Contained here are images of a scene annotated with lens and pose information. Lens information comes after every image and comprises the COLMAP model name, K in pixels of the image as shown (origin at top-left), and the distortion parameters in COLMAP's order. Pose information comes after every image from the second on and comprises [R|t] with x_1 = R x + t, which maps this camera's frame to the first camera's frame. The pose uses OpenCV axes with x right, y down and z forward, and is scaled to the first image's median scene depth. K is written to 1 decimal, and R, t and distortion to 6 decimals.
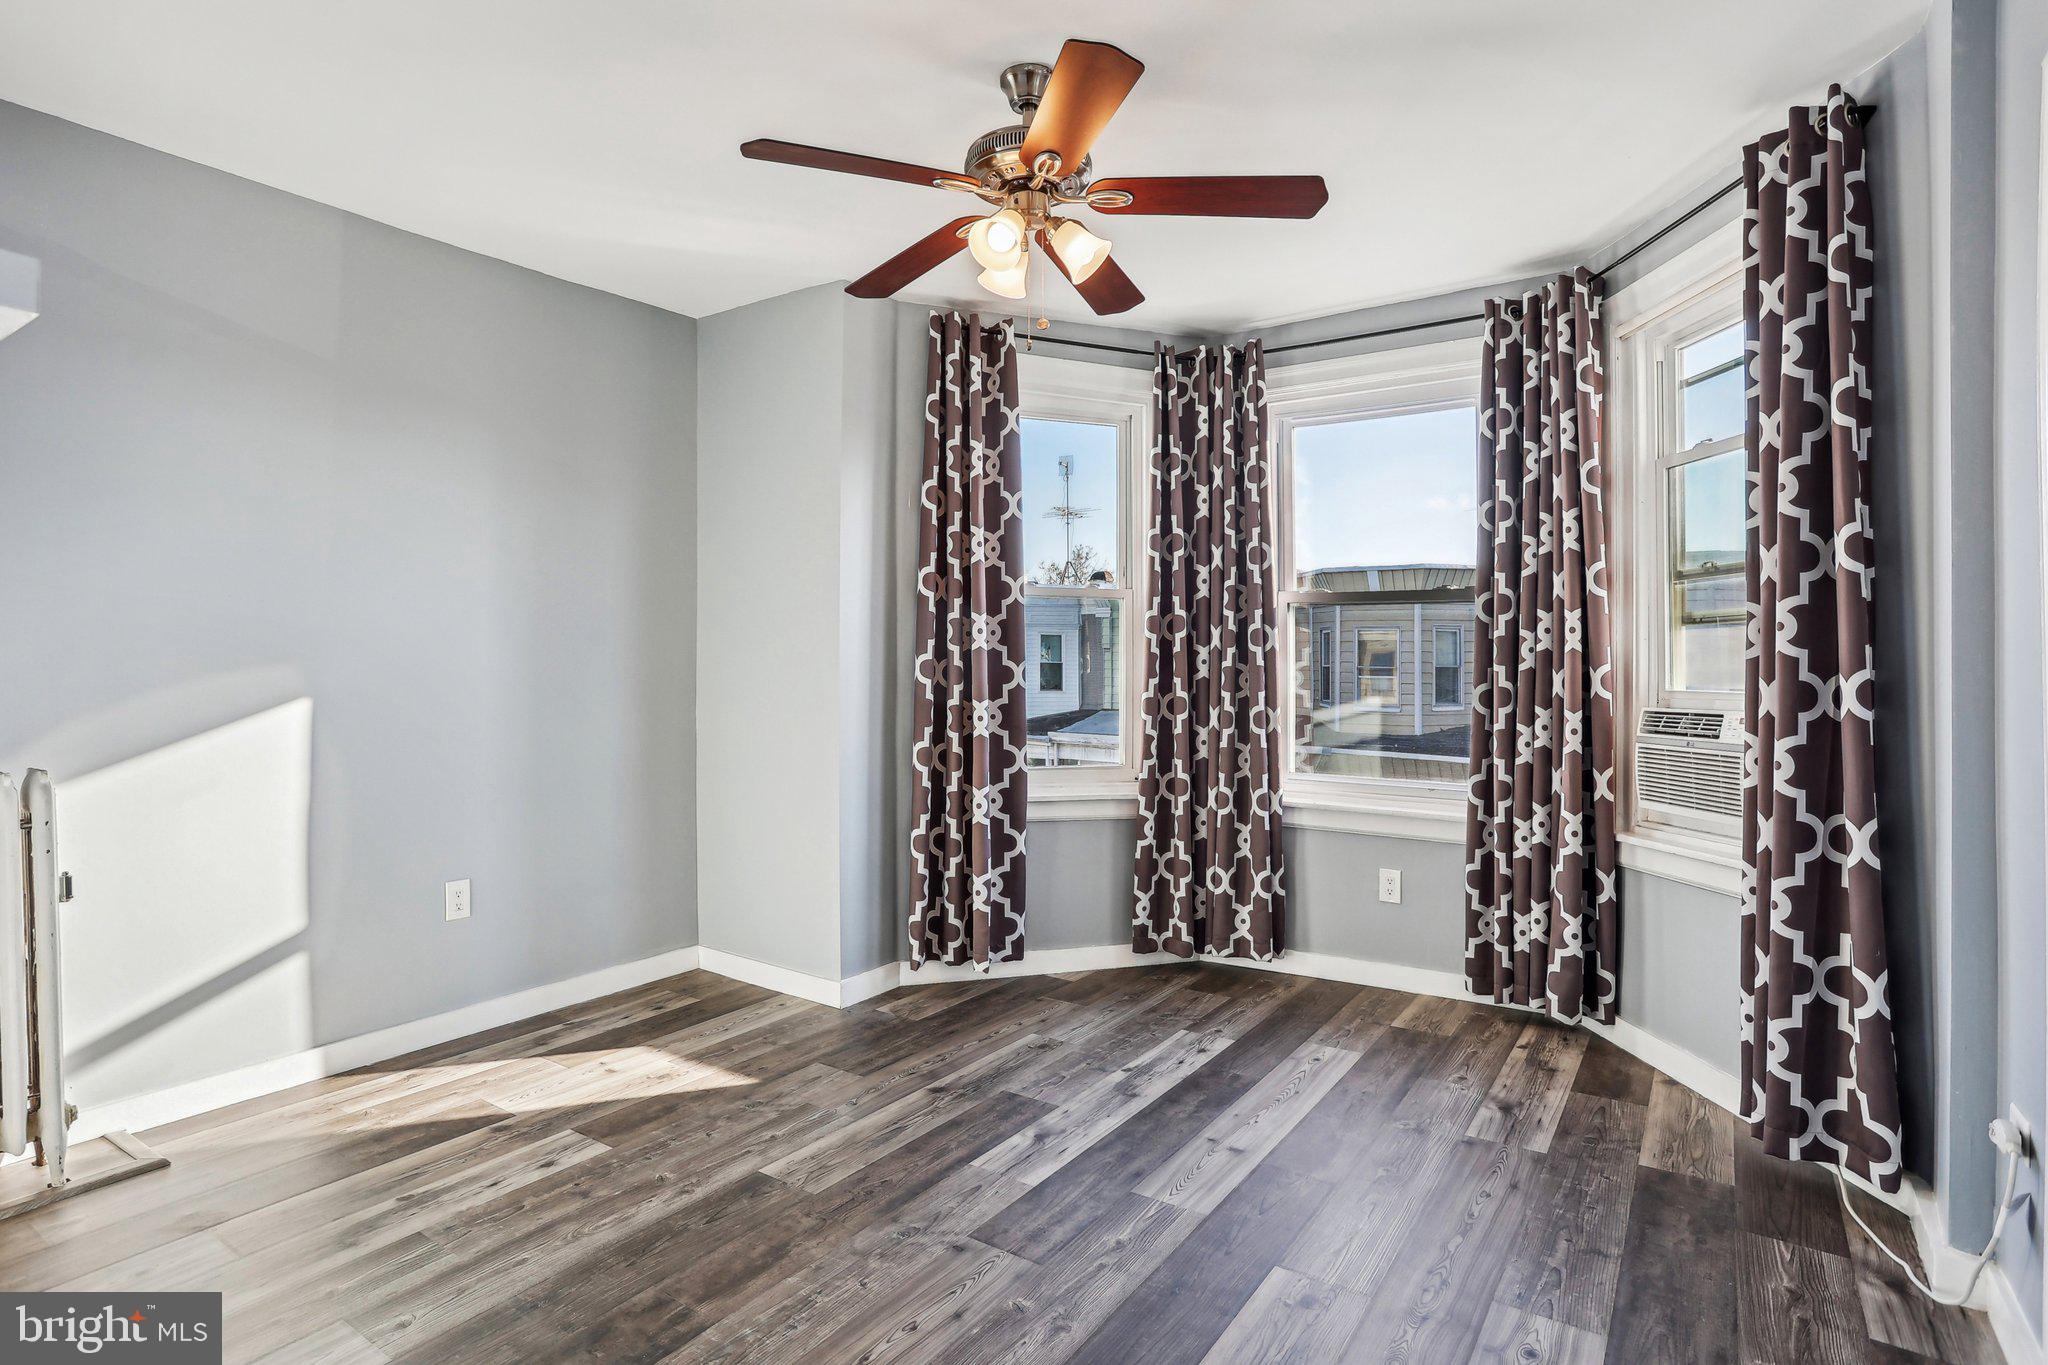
lens RADIAL K [[1073.0, 0, 1024.0], [0, 1073.0, 682.5], [0, 0, 1]] dist [-0.080670, 0.071039]
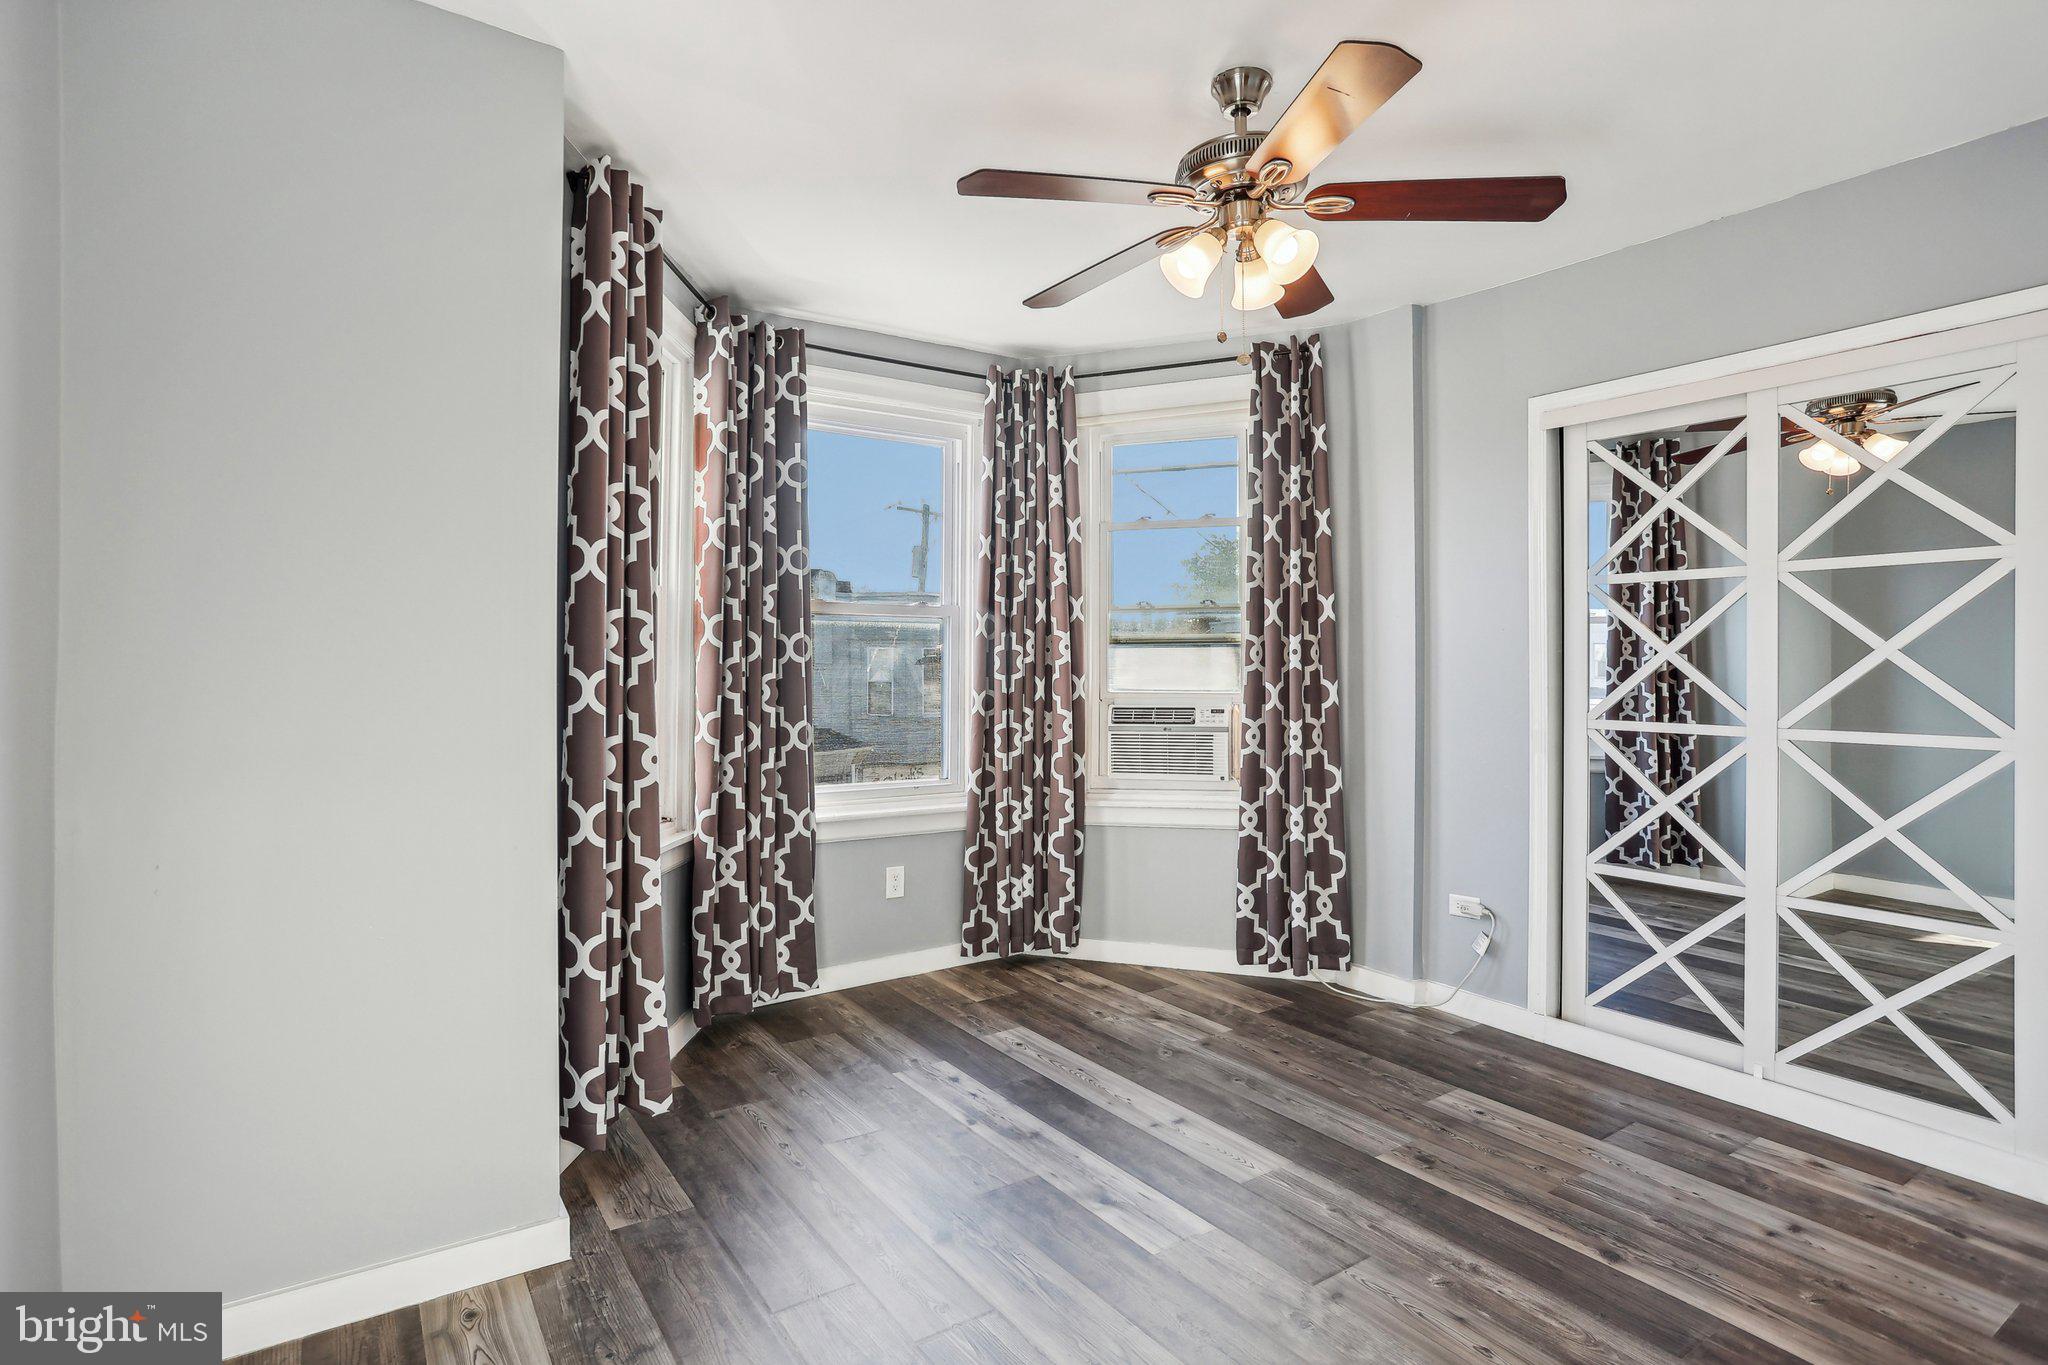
lens RADIAL K [[1025.6, 0, 996.2], [0, 1025.6, 660.3], [0, 0, 1]] dist [-0.024638, 0.000713]
pose [[0.368625, 0.000666, 0.929578, -0.732860], [0.017872, 0.999810, -0.007804, -0.025922], [-0.929407, 0.019490, 0.368543, 0.669124]]
